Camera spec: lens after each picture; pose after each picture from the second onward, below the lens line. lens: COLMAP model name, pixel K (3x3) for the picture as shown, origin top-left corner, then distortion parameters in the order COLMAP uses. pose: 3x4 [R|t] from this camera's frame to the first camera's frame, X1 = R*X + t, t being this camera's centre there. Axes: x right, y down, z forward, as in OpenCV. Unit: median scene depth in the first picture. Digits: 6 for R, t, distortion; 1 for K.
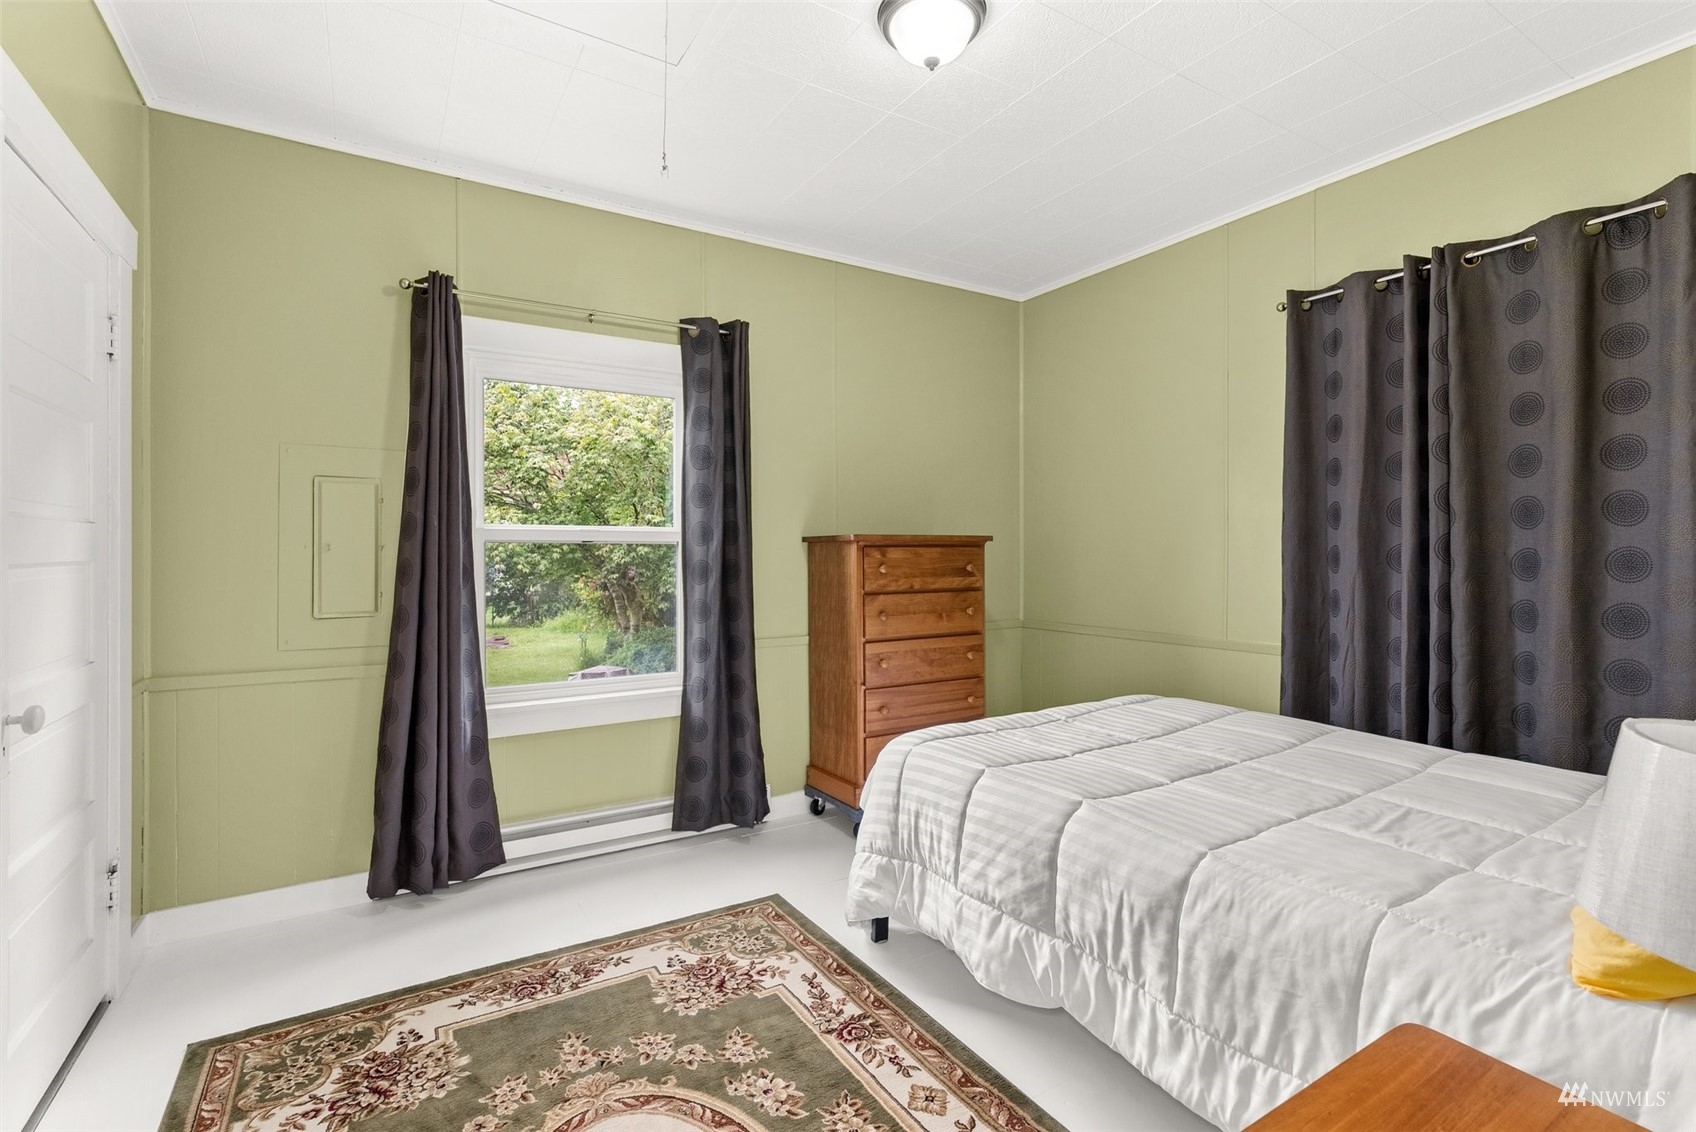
lens RADIAL K [[771.8, 0, 846.4], [0, 771.8, 556.3], [0, 0, 1]] dist [-0.000976, 0.000051]
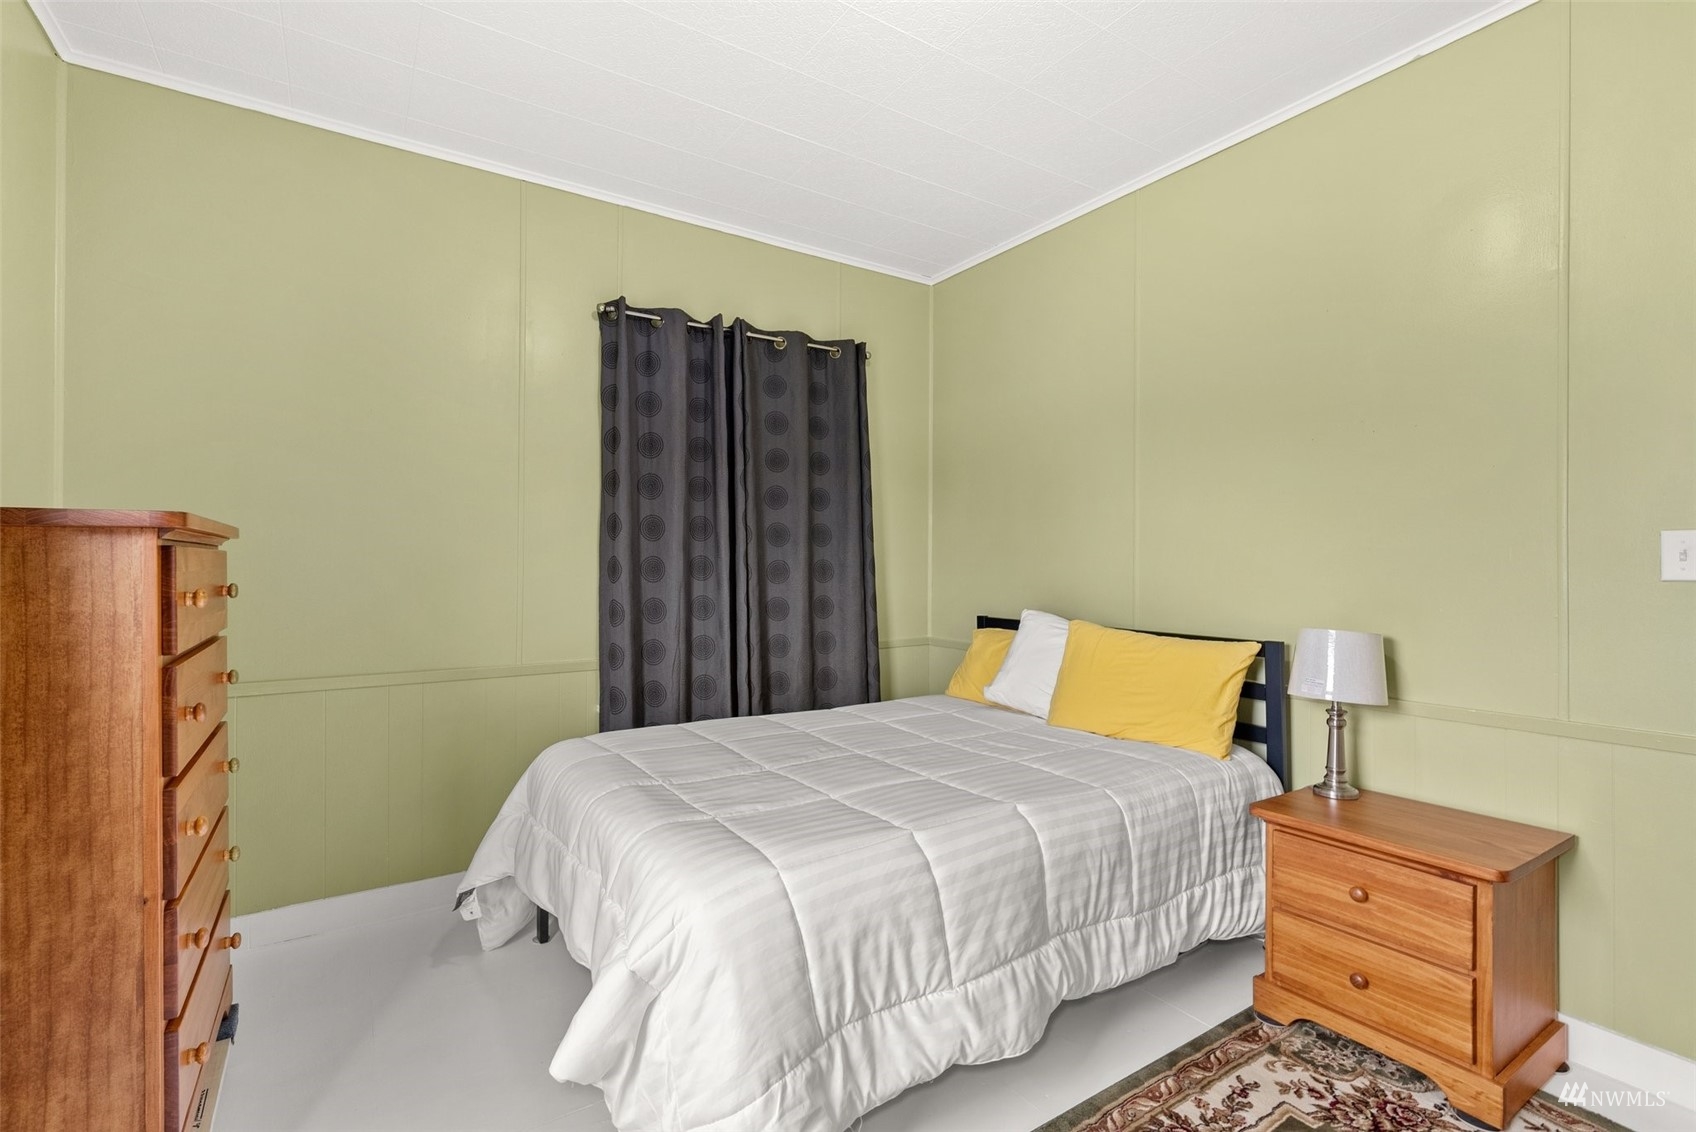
lens RADIAL K [[771.8, 0, 847.5], [0, 771.8, 564.3], [0, 0, 1]] dist [-0.000976, 0.000051]
pose [[-0.042511, -0.006337, 0.999076, -0.511562], [0.006287, 0.999958, 0.006611, -0.010560], [-0.999076, 0.006562, -0.042469, 0.911474]]
